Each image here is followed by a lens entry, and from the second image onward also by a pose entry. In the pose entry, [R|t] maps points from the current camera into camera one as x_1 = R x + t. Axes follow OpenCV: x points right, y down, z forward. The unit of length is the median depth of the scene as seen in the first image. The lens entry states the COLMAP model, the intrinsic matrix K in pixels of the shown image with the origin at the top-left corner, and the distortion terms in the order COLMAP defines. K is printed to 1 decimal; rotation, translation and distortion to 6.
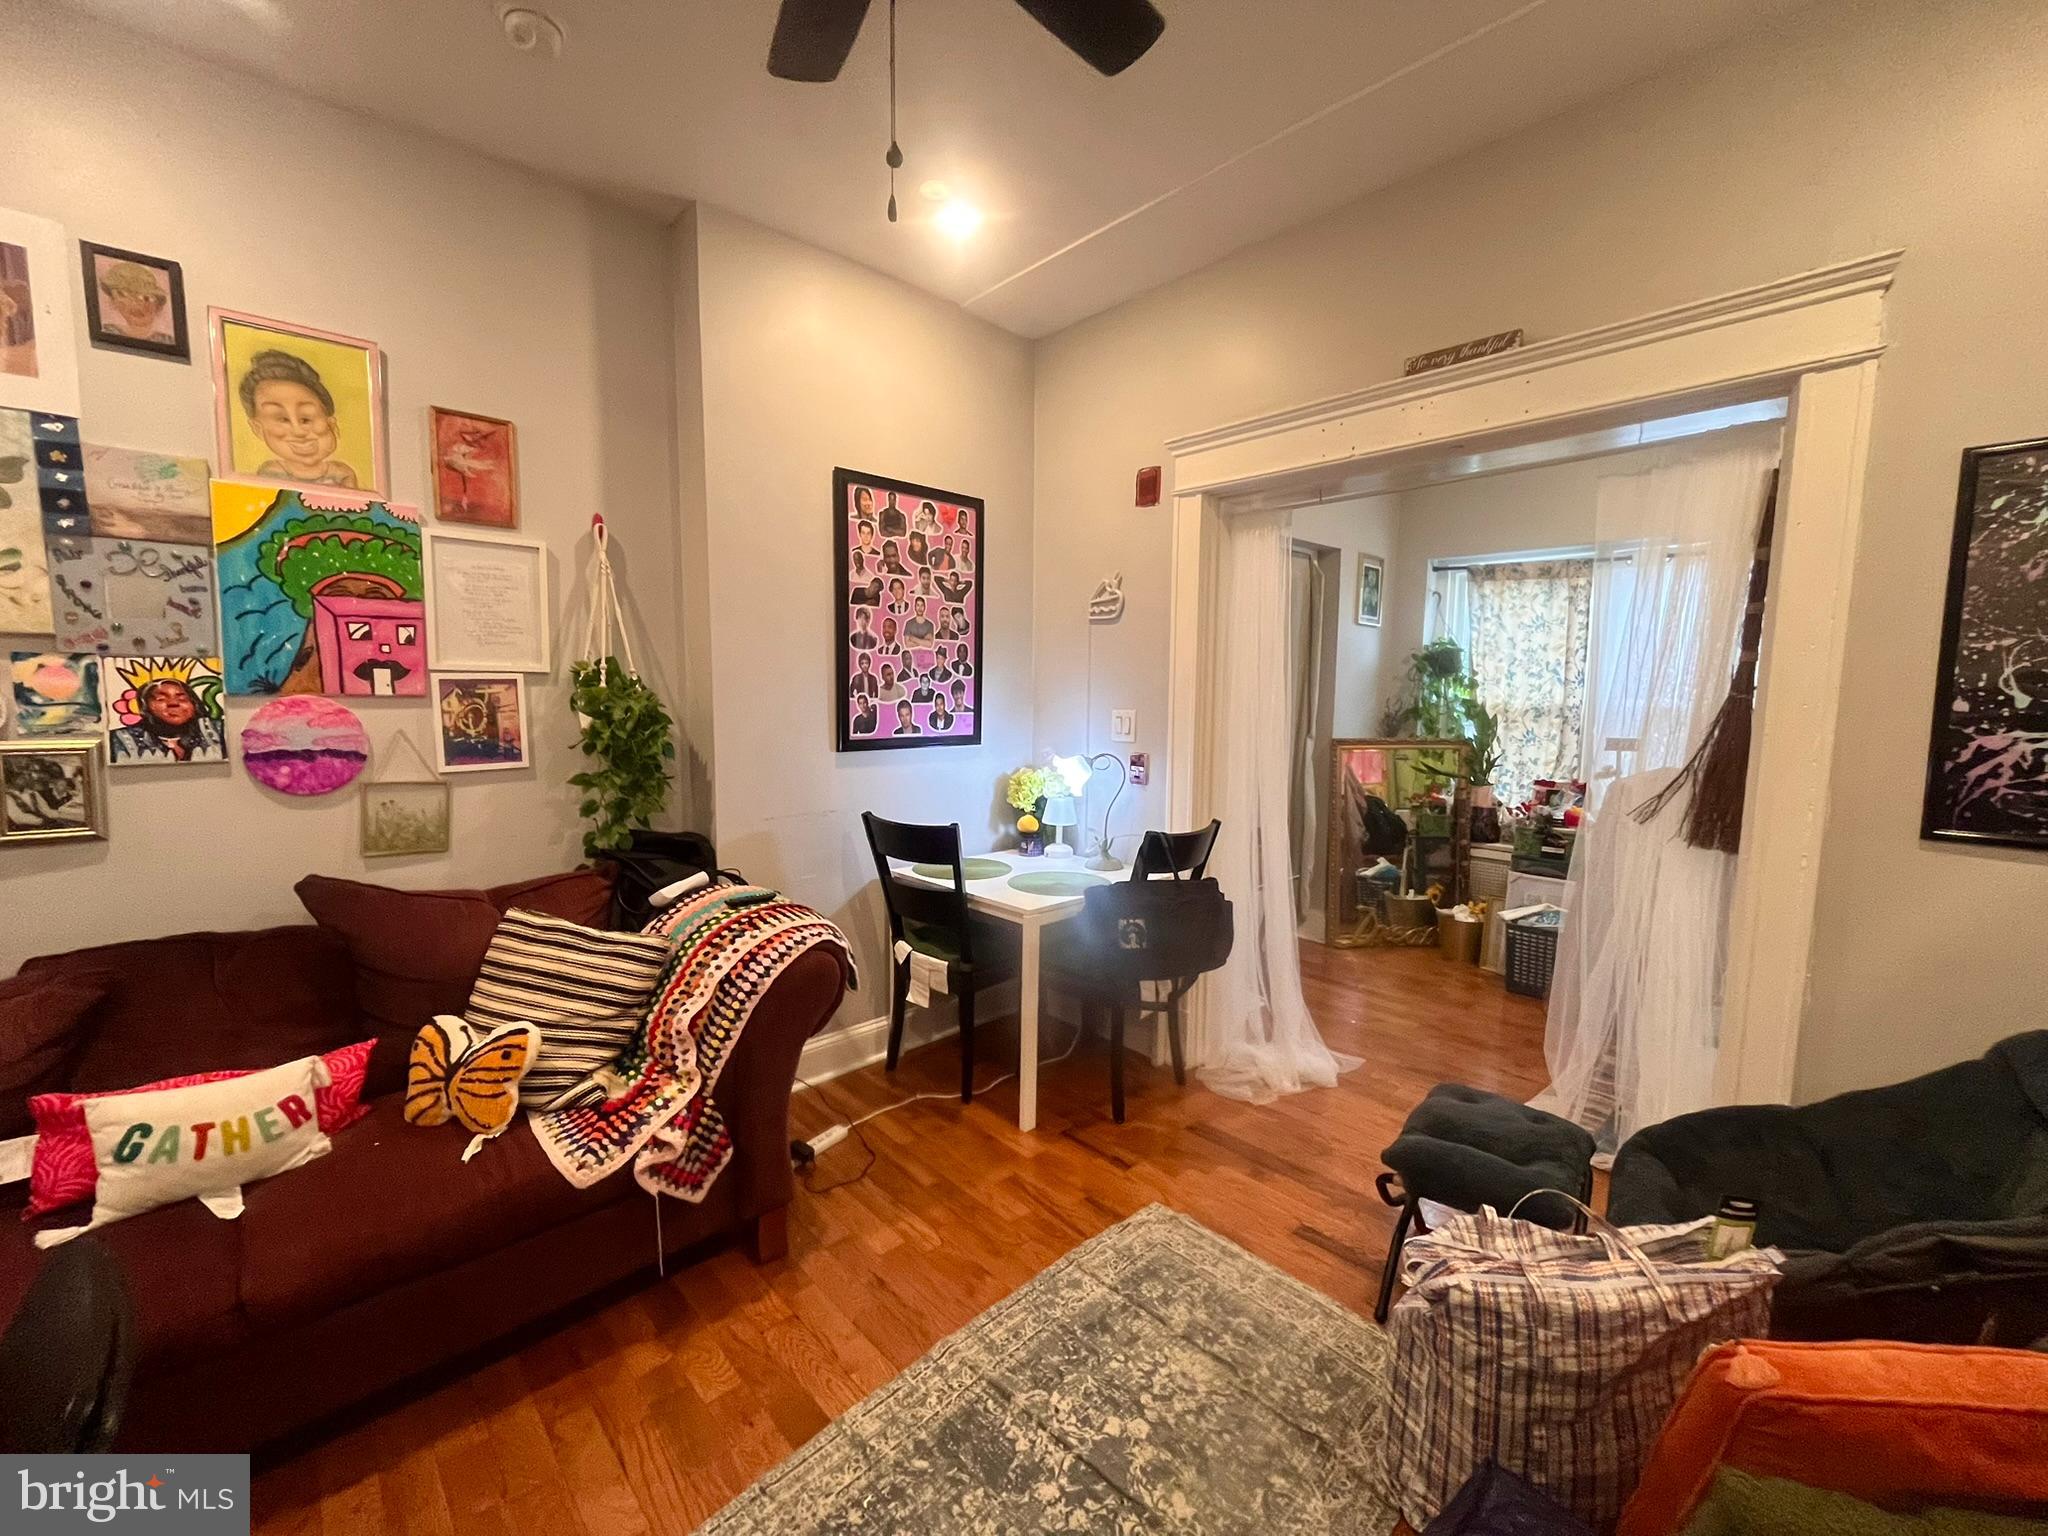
lens RADIAL K [[838.1, 0, 1014.2], [0, 838.1, 779.4], [0, 0, 1]] dist [-0.006256, 0.000032]
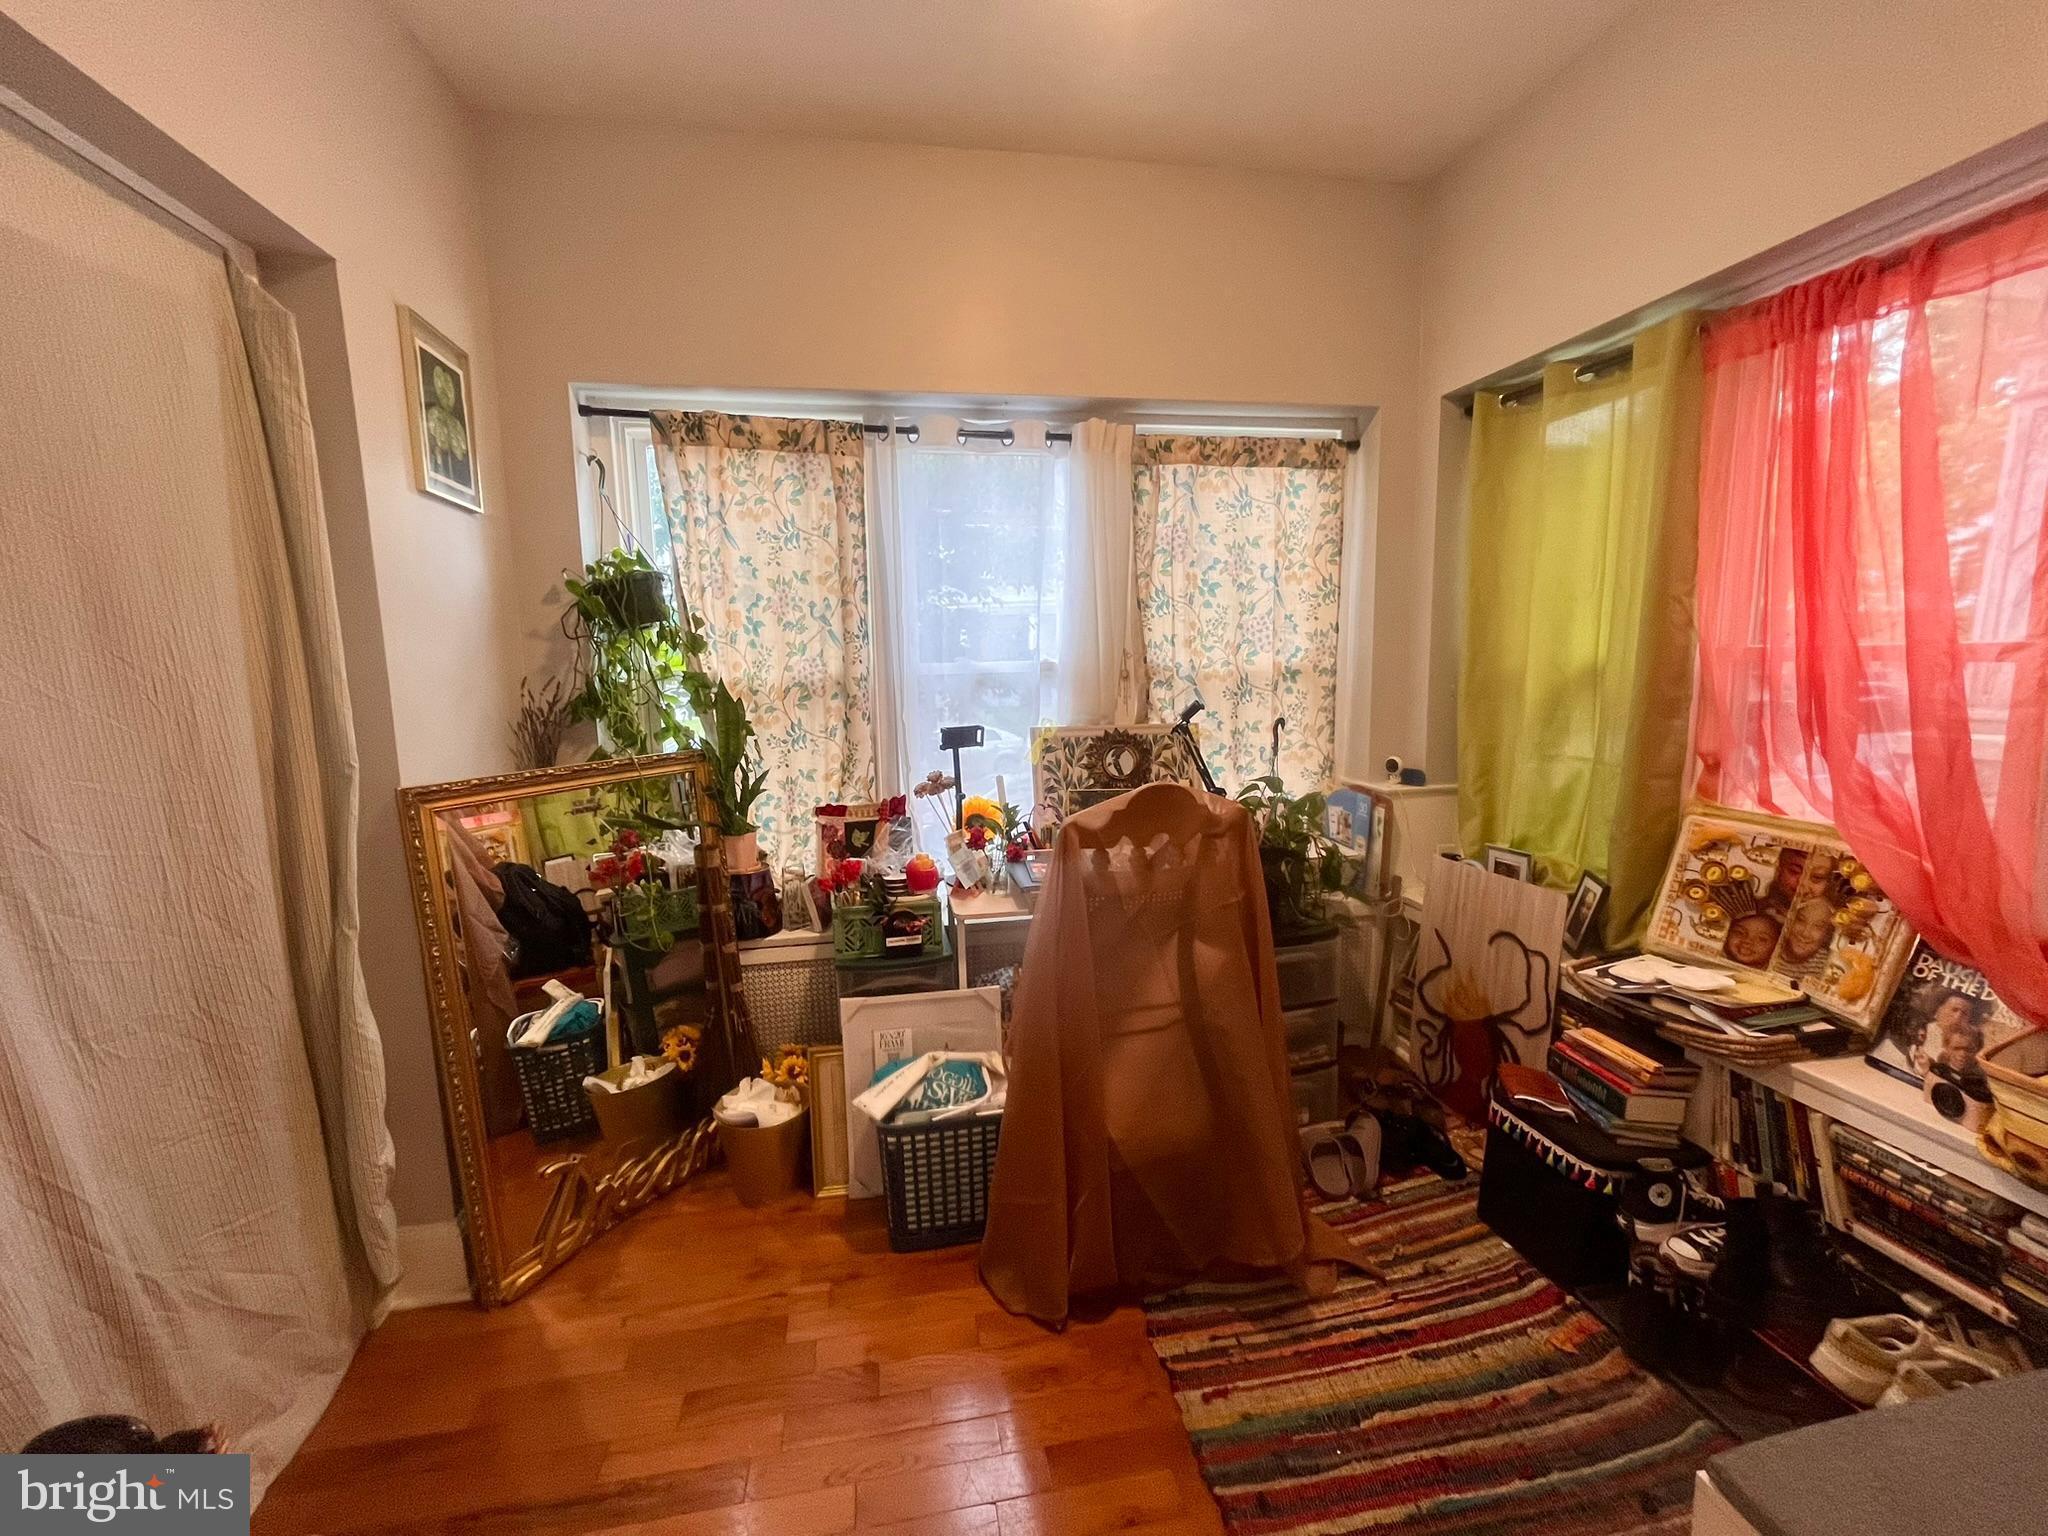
lens RADIAL K [[838.1, 0, 1030.0], [0, 838.1, 772.4], [0, 0, 1]] dist [-0.006256, 0.000032]
pose [[0.536887, -0.128957, 0.833740, 0.227352], [0.119114, 0.989936, 0.076413, -0.051887], [-0.835203, 0.058285, 0.546844, 0.575114]]
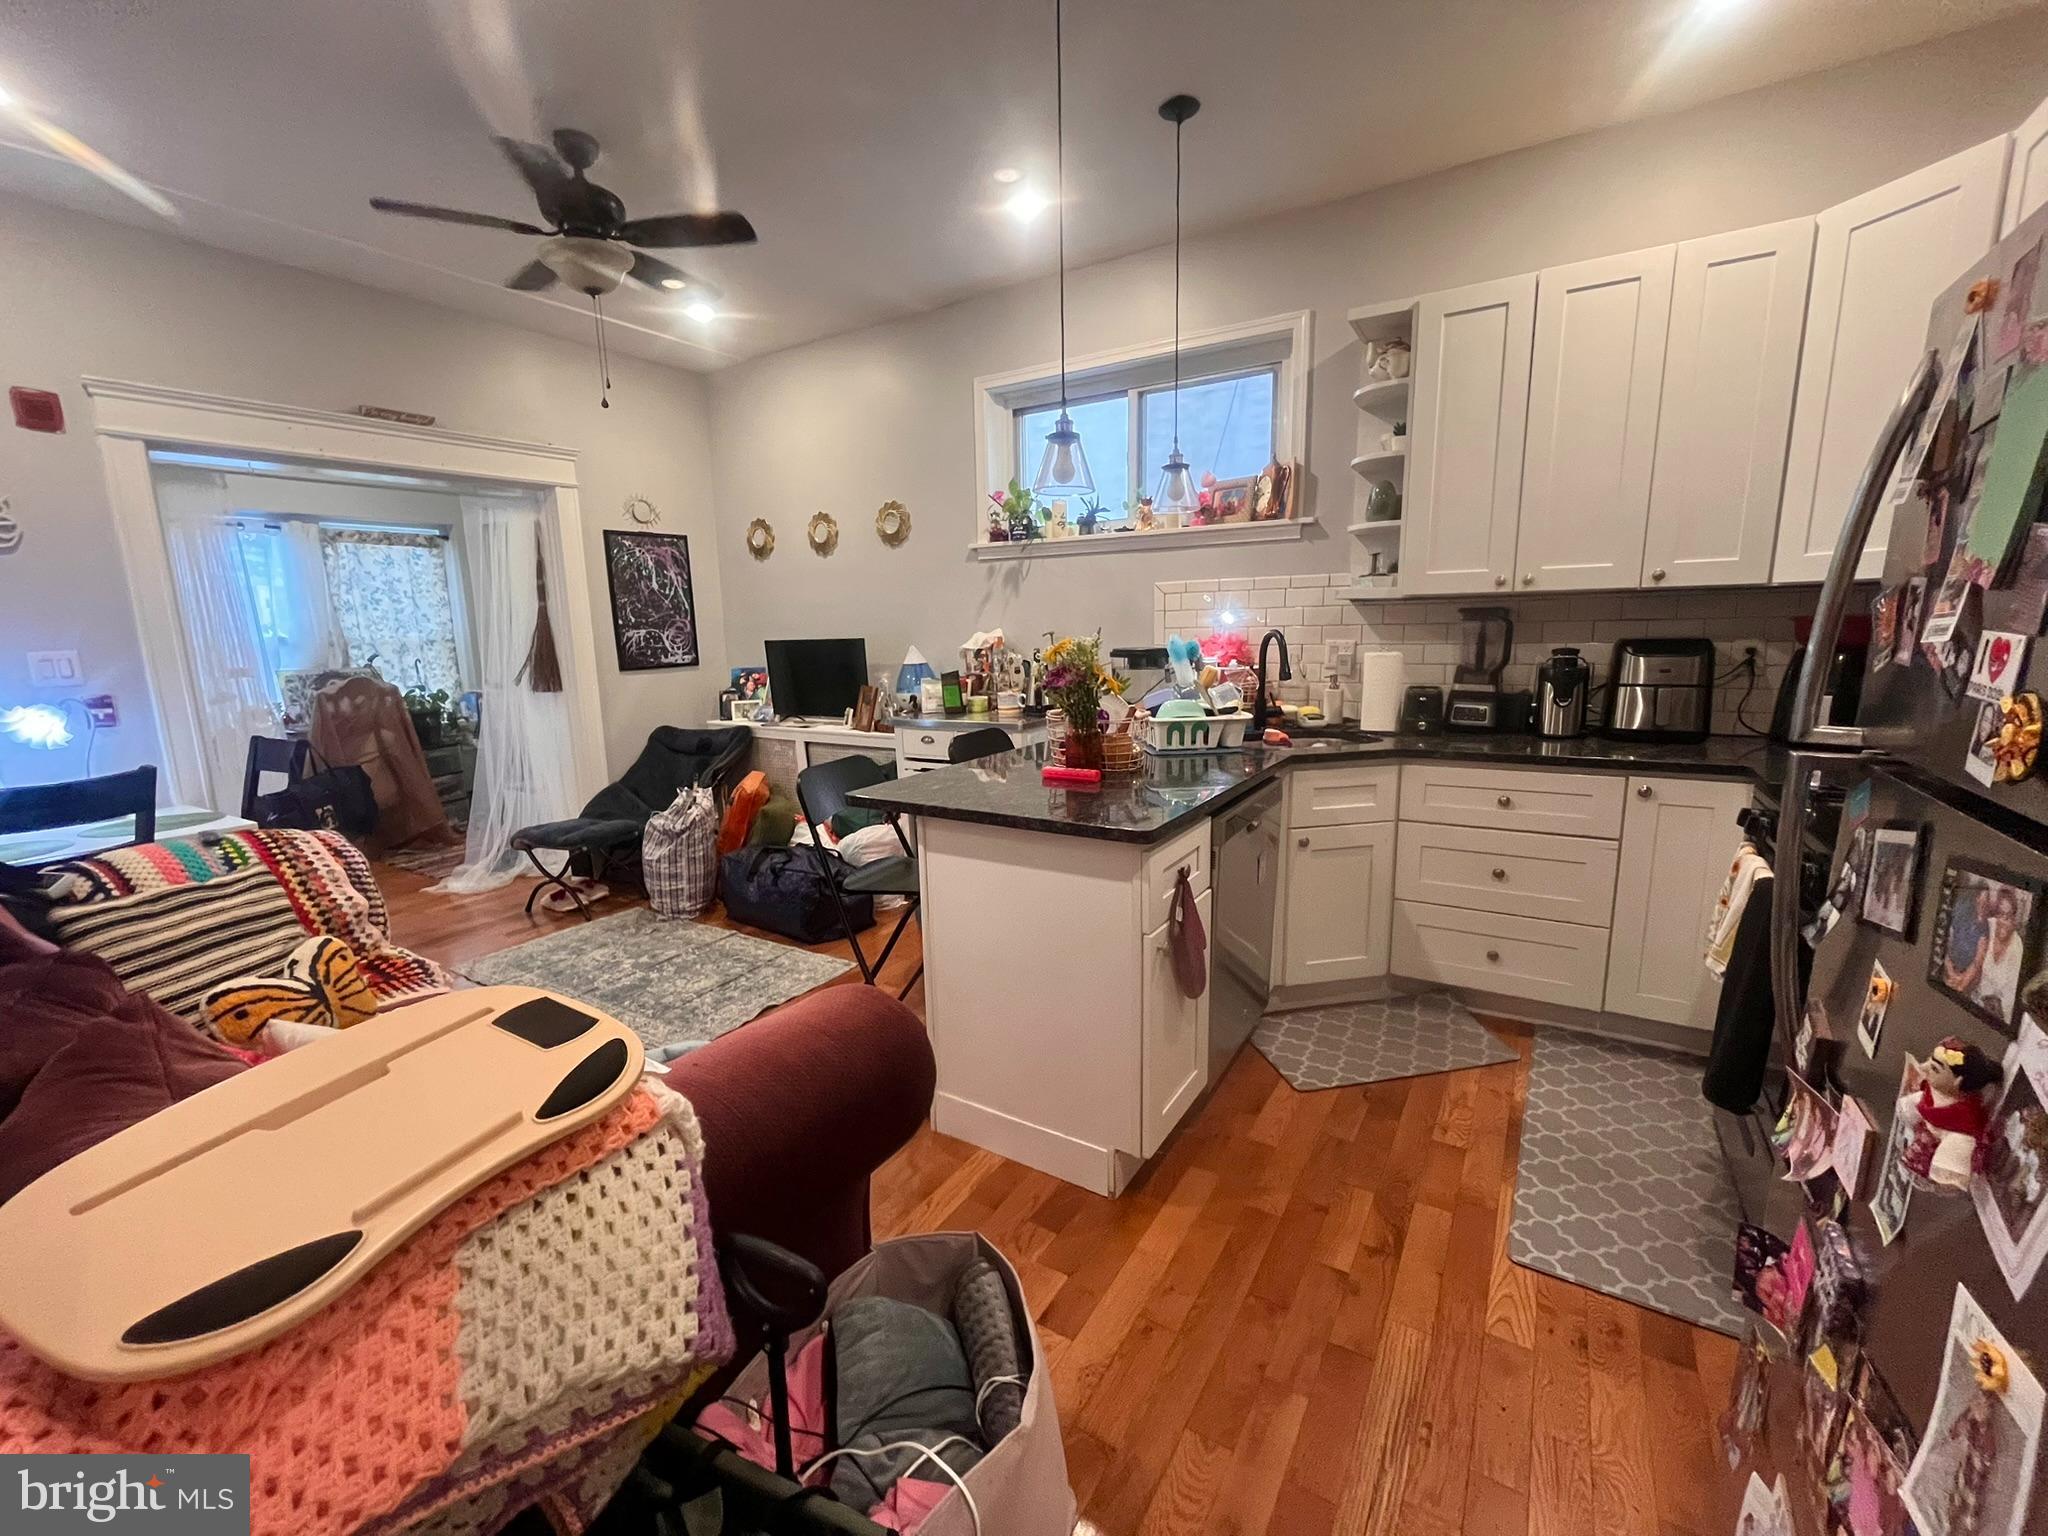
lens RADIAL K [[838.1, 0, 1024.1], [0, 838.1, 771.7], [0, 0, 1]] dist [-0.006256, 0.000032]
pose [[-0.252458, -0.170434, 0.952480, -0.737499], [0.132381, 0.969025, 0.208483, -0.002557], [-0.958509, 0.178723, -0.222076, 0.149089]]
